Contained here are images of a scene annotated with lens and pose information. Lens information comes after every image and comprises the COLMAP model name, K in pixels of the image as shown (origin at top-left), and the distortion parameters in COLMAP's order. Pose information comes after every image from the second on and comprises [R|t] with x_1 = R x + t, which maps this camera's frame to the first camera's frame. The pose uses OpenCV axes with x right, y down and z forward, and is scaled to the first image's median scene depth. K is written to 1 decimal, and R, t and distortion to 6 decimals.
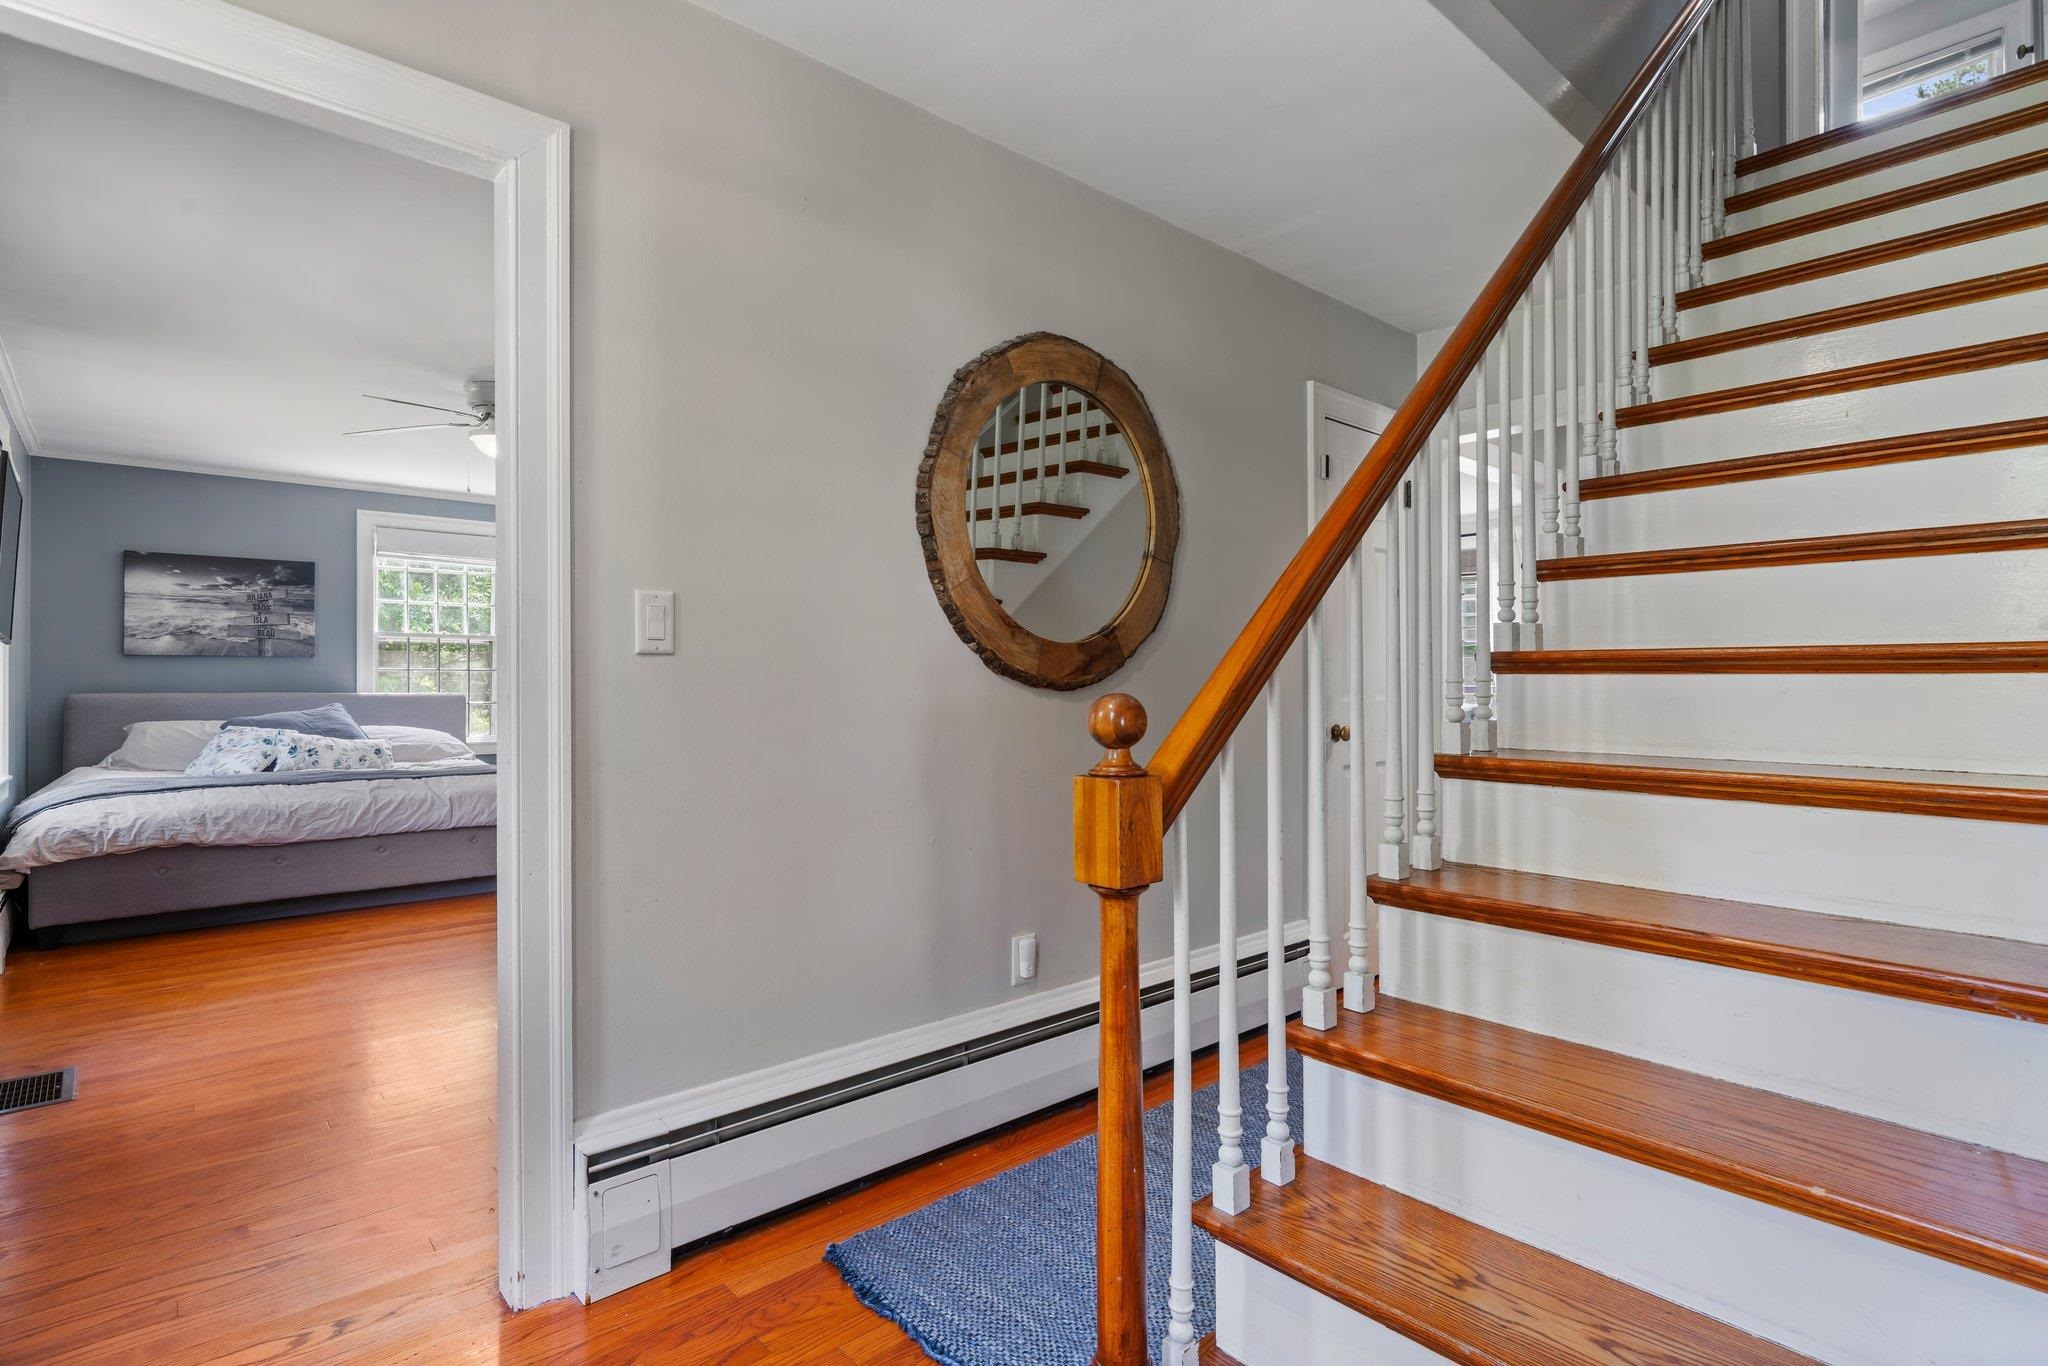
lens RADIAL K [[1023.2, 0, 1044.5], [0, 1023.2, 672.6], [0, 0, 1]] dist [0.000362, 0.001133]
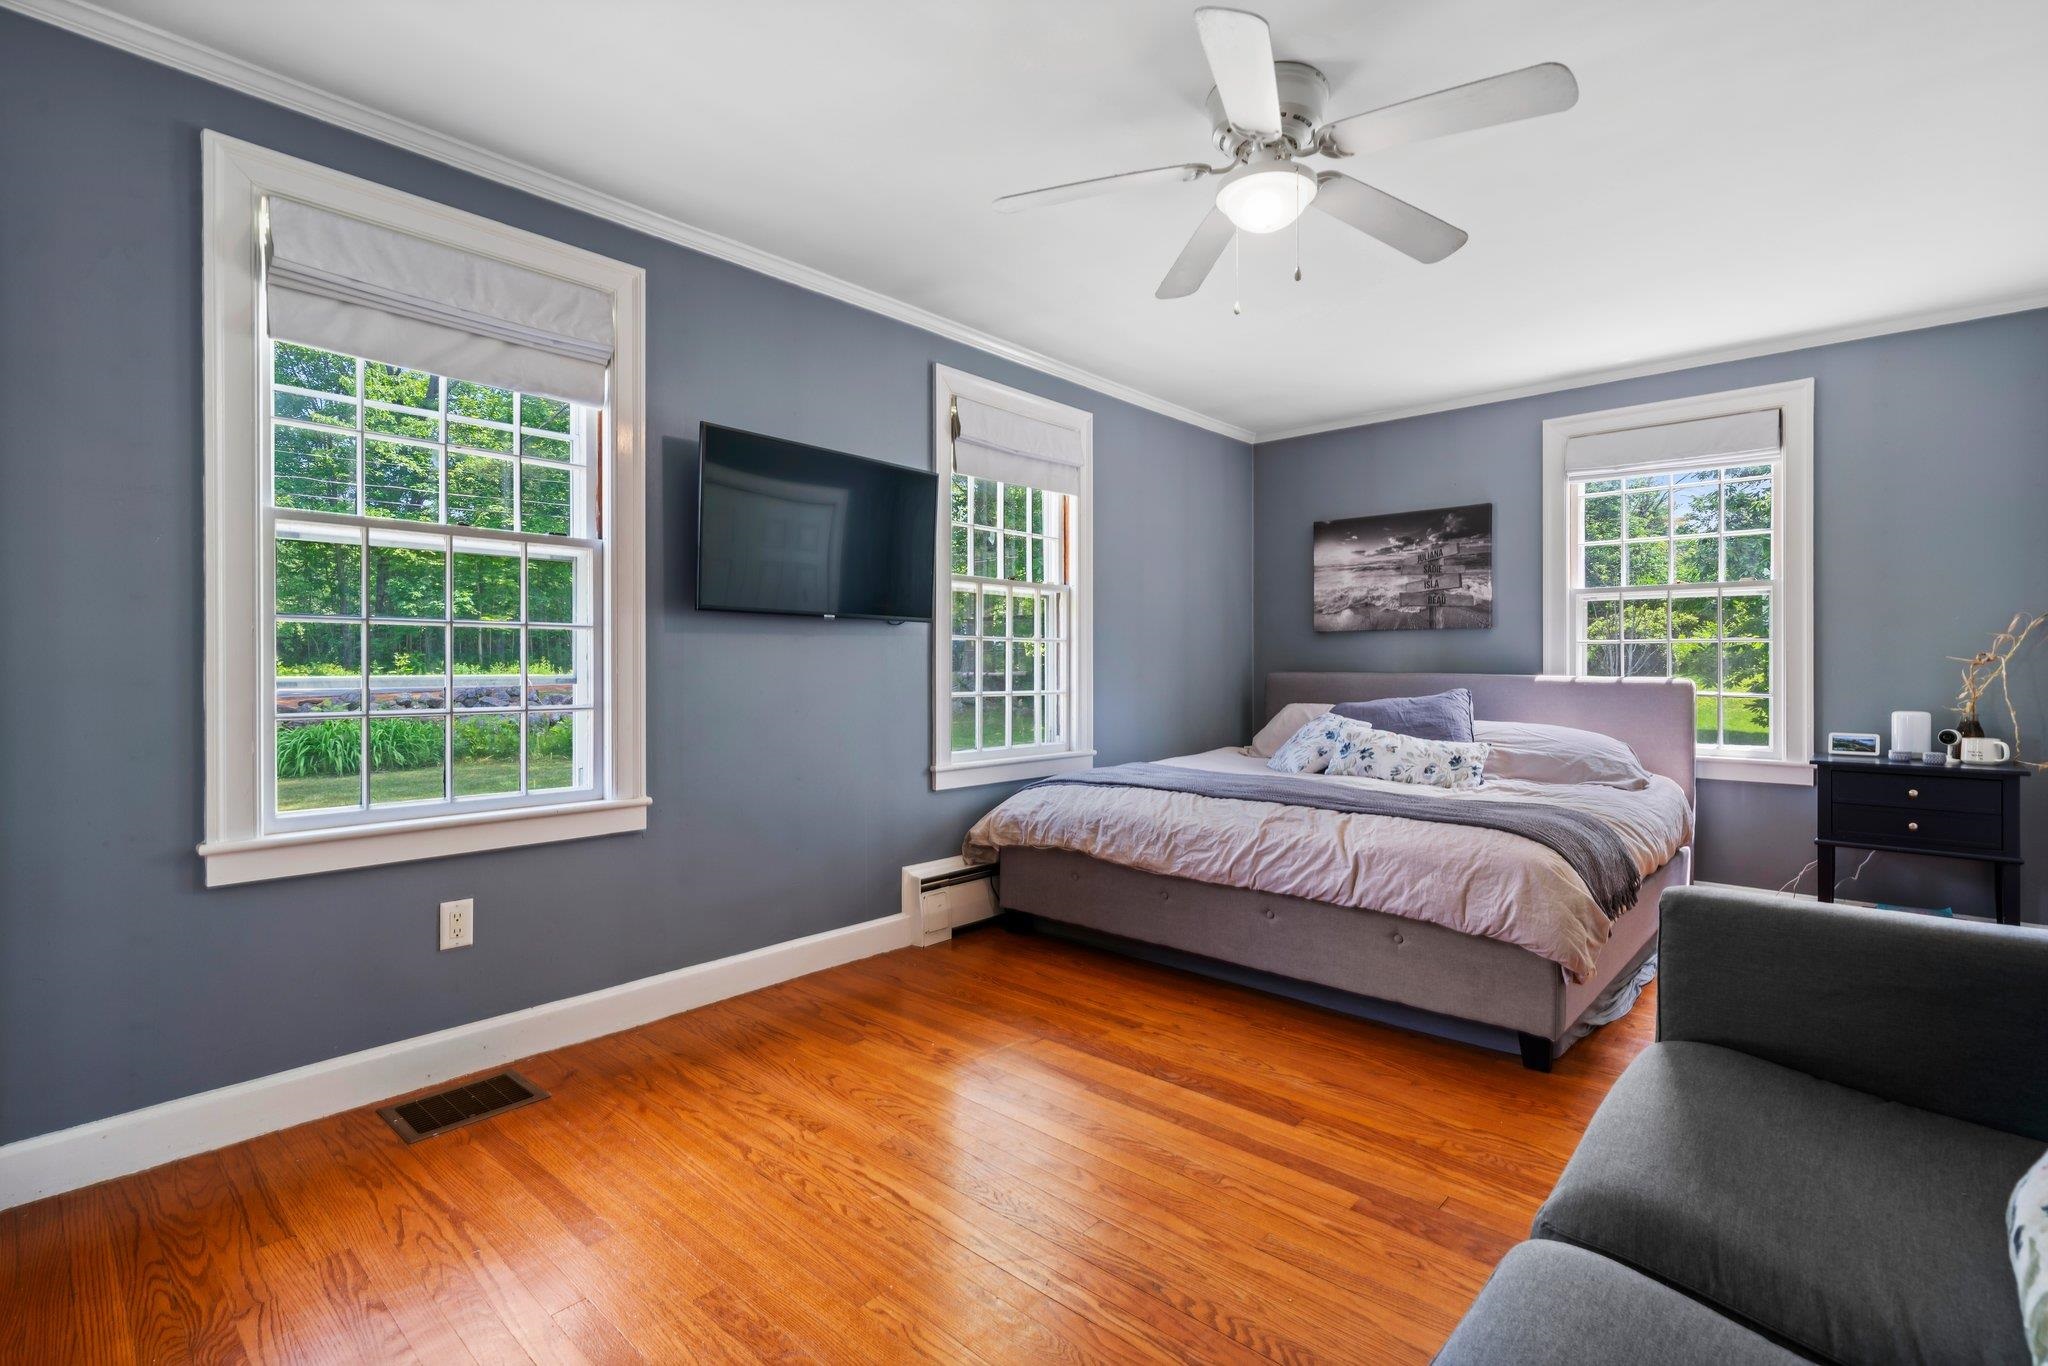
lens RADIAL K [[943.0, 0, 1004.6], [0, 943.0, 670.7], [0, 0, 1]] dist [-0.001390, 0.002141]
pose [[0.094118, 0.007601, -0.995532, -0.053181], [0.010563, 0.999907, 0.008633, 0.008244], [0.995505, -0.011328, 0.094029, 0.655793]]
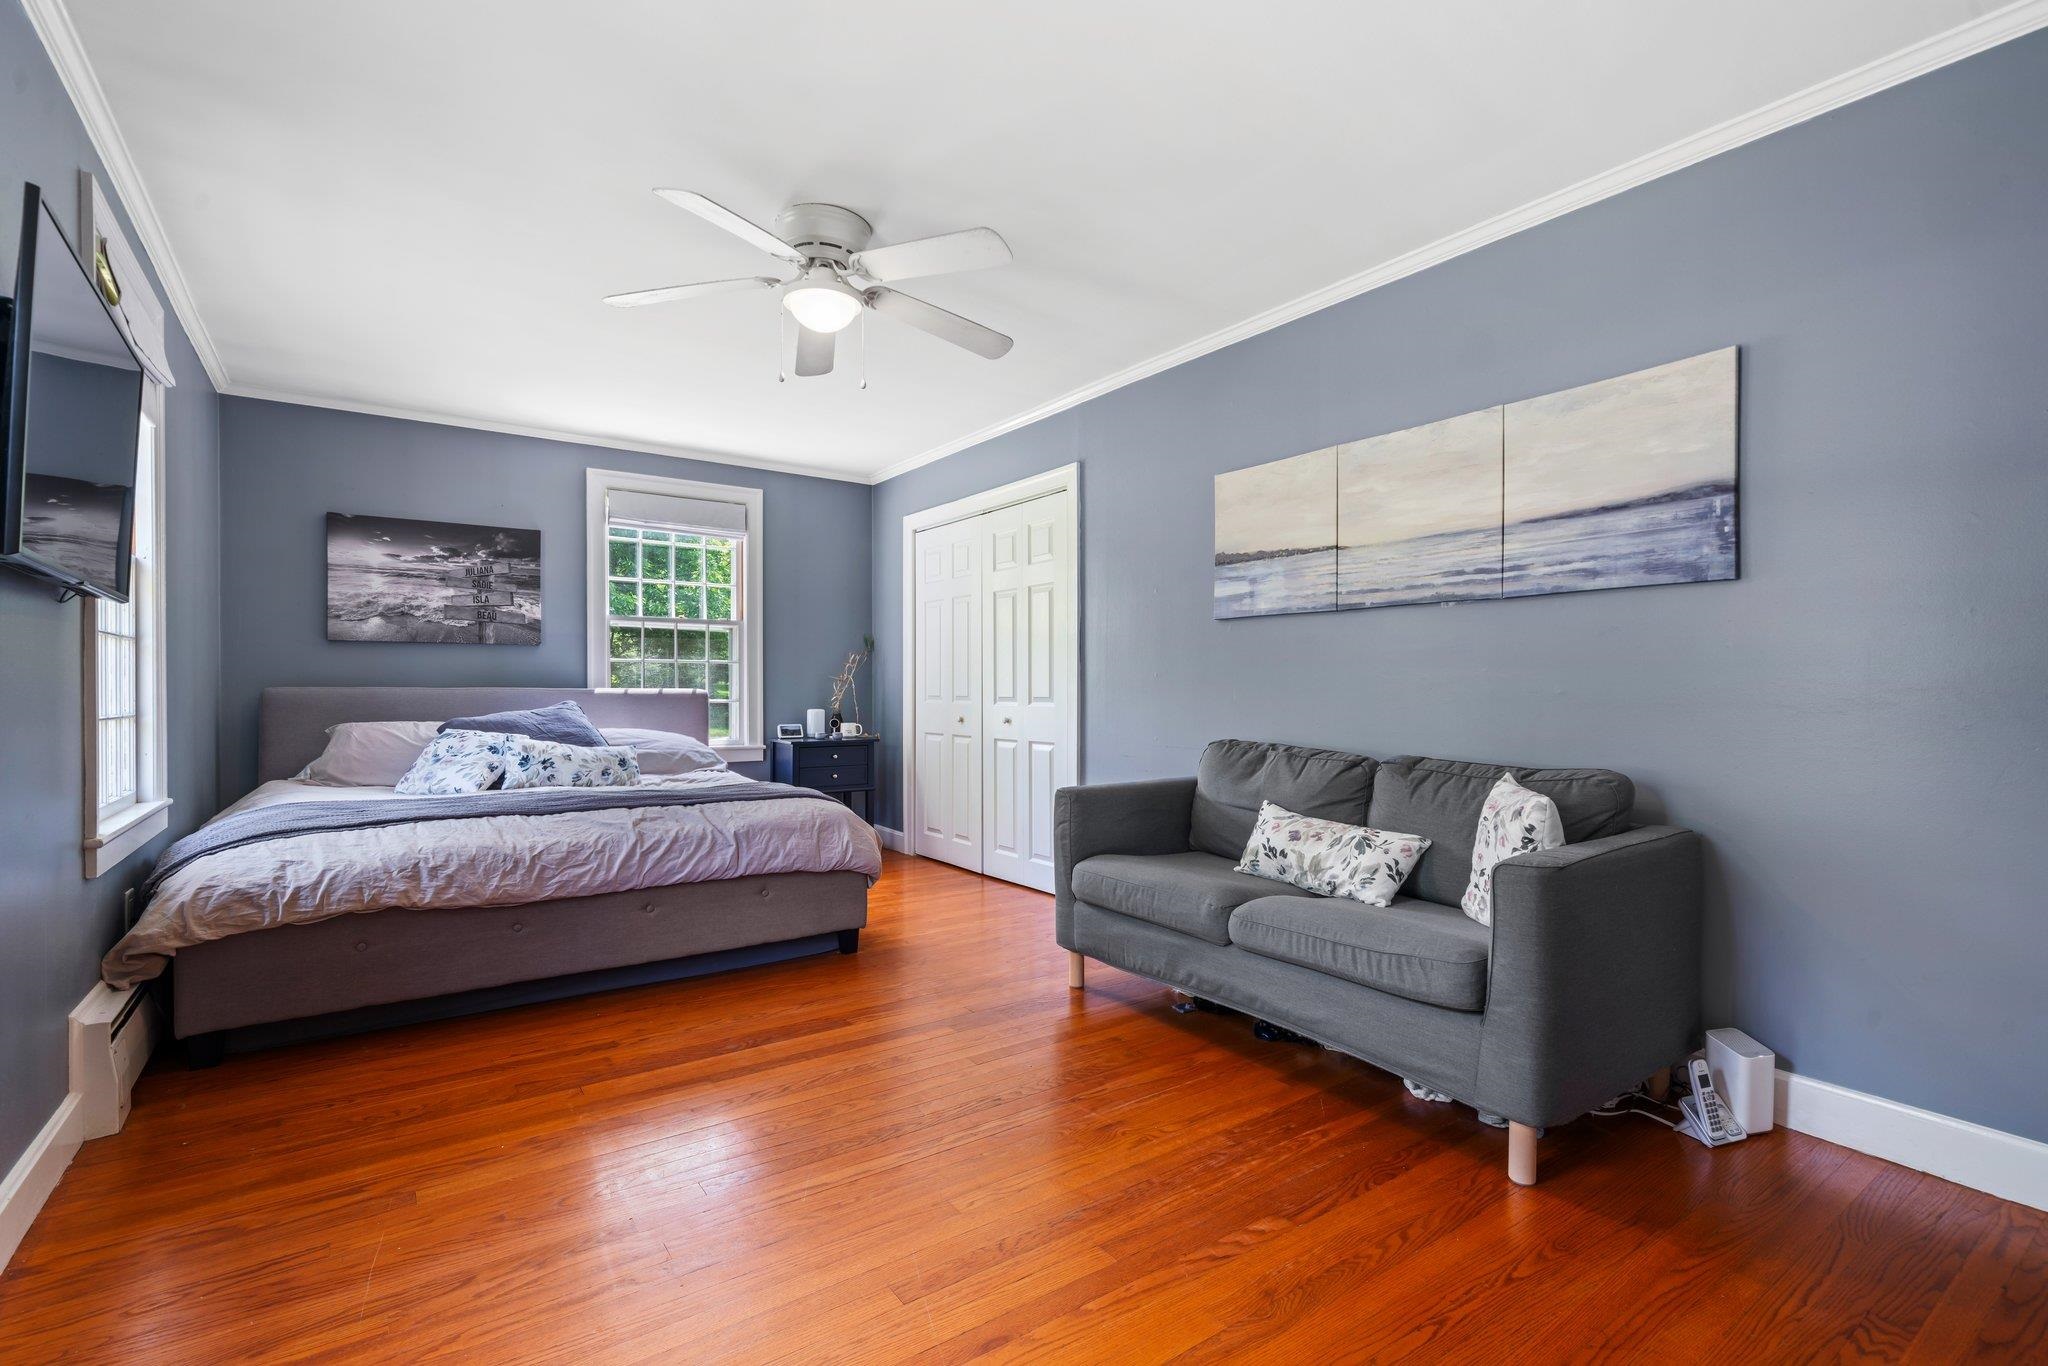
lens RADIAL K [[943.0, 0, 1037.0], [0, 943.0, 687.4], [0, 0, 1]] dist [-0.001390, 0.002141]
pose [[0.994066, 0.003192, -0.108732, -0.263814], [-0.001802, 0.999915, 0.012882, 0.010027], [0.108764, -0.012609, 0.993988, 0.325197]]
